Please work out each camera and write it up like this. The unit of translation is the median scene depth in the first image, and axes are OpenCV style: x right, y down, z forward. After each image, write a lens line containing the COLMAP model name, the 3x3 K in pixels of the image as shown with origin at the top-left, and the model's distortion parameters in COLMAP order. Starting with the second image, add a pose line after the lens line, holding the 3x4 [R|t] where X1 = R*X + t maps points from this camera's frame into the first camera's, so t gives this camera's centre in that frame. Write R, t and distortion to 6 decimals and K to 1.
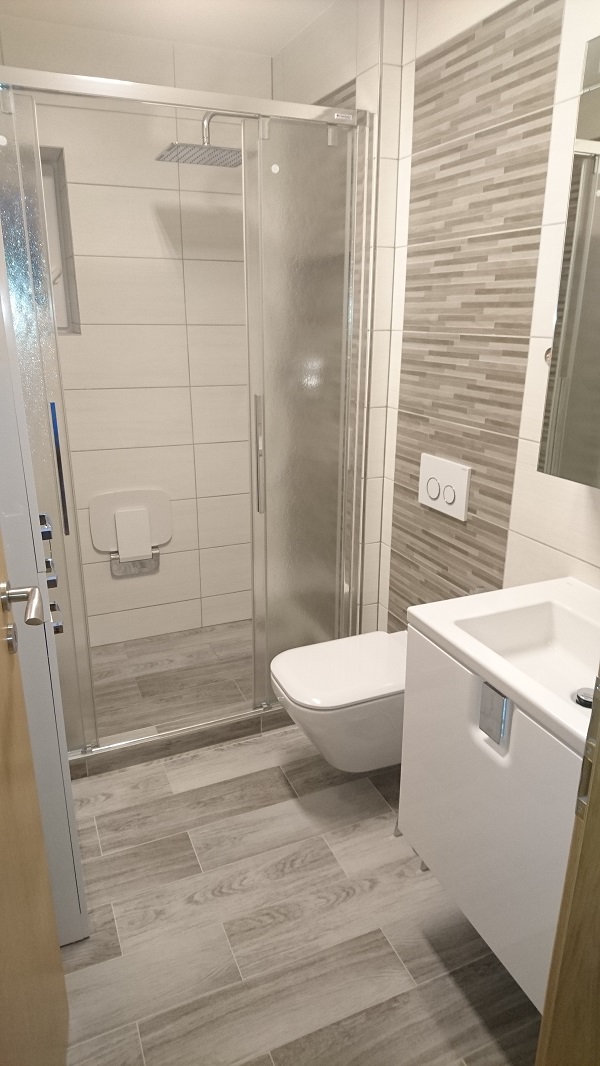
lens RADIAL K [[675.7, 0, 303.5], [0, 675.7, 554.4], [0, 0, 1]] dist [0.127094, -0.152917]
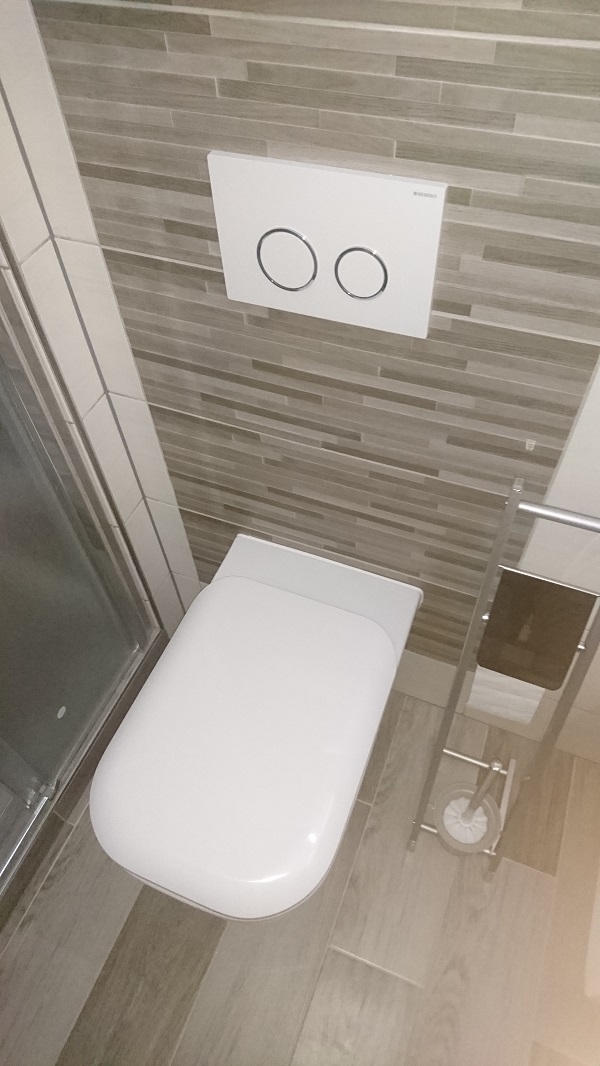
lens RADIAL K [[671.1, 0, 308.8], [0, 671.1, 551.5], [0, 0, 1]] dist [0.113429, -0.147083]
pose [[0.708053, -0.577081, 0.406987, -0.030231], [0.268056, 0.752847, 0.601138, -0.206209], [-0.653305, -0.316542, 0.687746, 0.760645]]
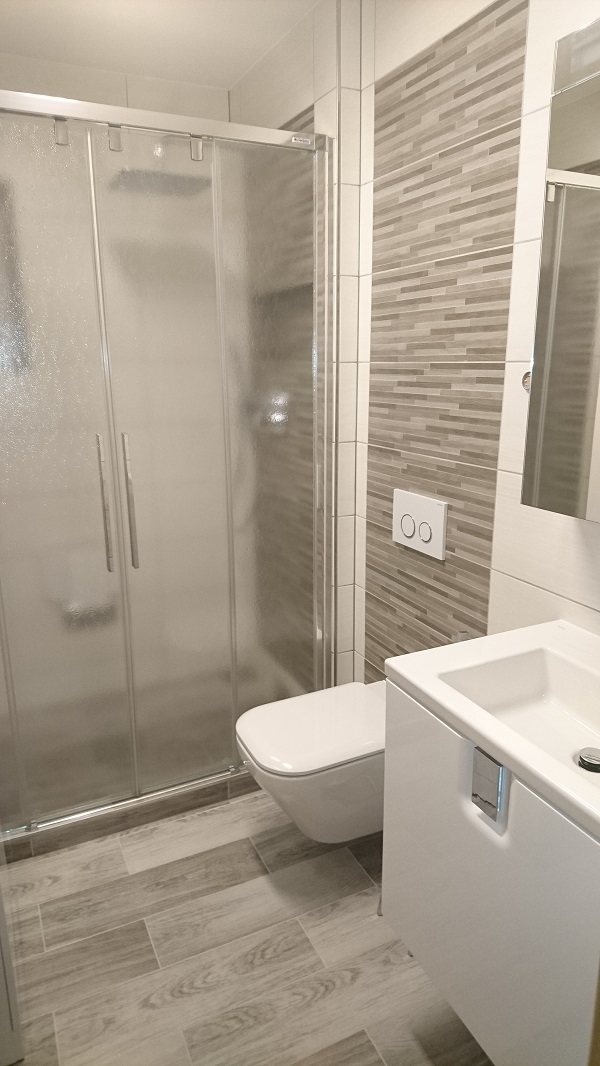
lens RADIAL K [[675.7, 0, 303.5], [0, 675.7, 554.4], [0, 0, 1]] dist [0.127094, -0.152917]
pose [[0.999131, -0.021794, 0.035523, 0.014872], [0.023951, 0.997822, -0.061464, -0.004538], [-0.034106, 0.062261, 0.997477, 0.084552]]
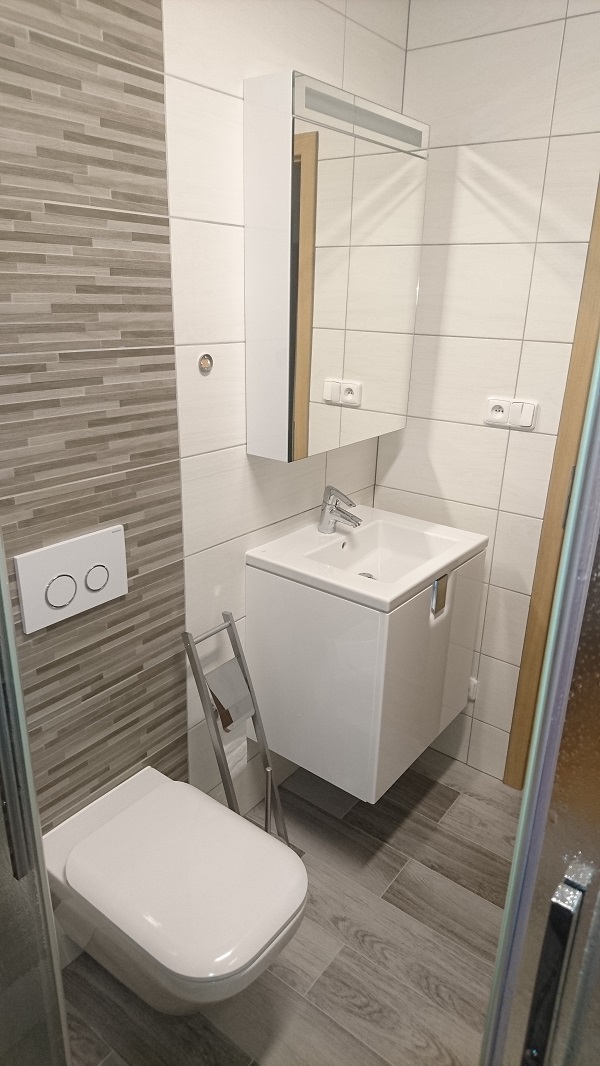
lens RADIAL K [[675.7, 0, 303.5], [0, 675.7, 554.4], [0, 0, 1]] dist [0.127094, -0.152917]
pose [[-0.495322, -0.332868, 0.802406, -0.461572], [0.264958, 0.821776, 0.504461, -0.421052], [-0.827317, 0.462475, -0.318847, 1.079214]]
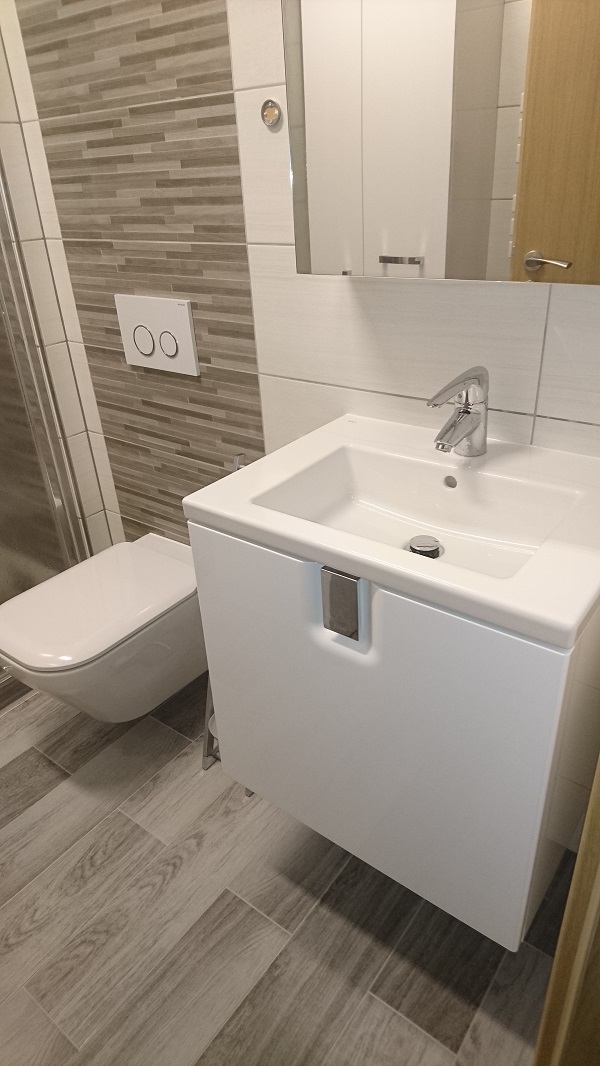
lens RADIAL K [[671.1, 0, 308.8], [0, 671.1, 551.5], [0, 0, 1]] dist [0.113429, -0.147083]
pose [[0.871116, -0.274026, 0.407513, -0.022681], [0.210375, 0.958070, 0.194534, 0.019967], [-0.443734, -0.083732, 0.892238, 0.242804]]
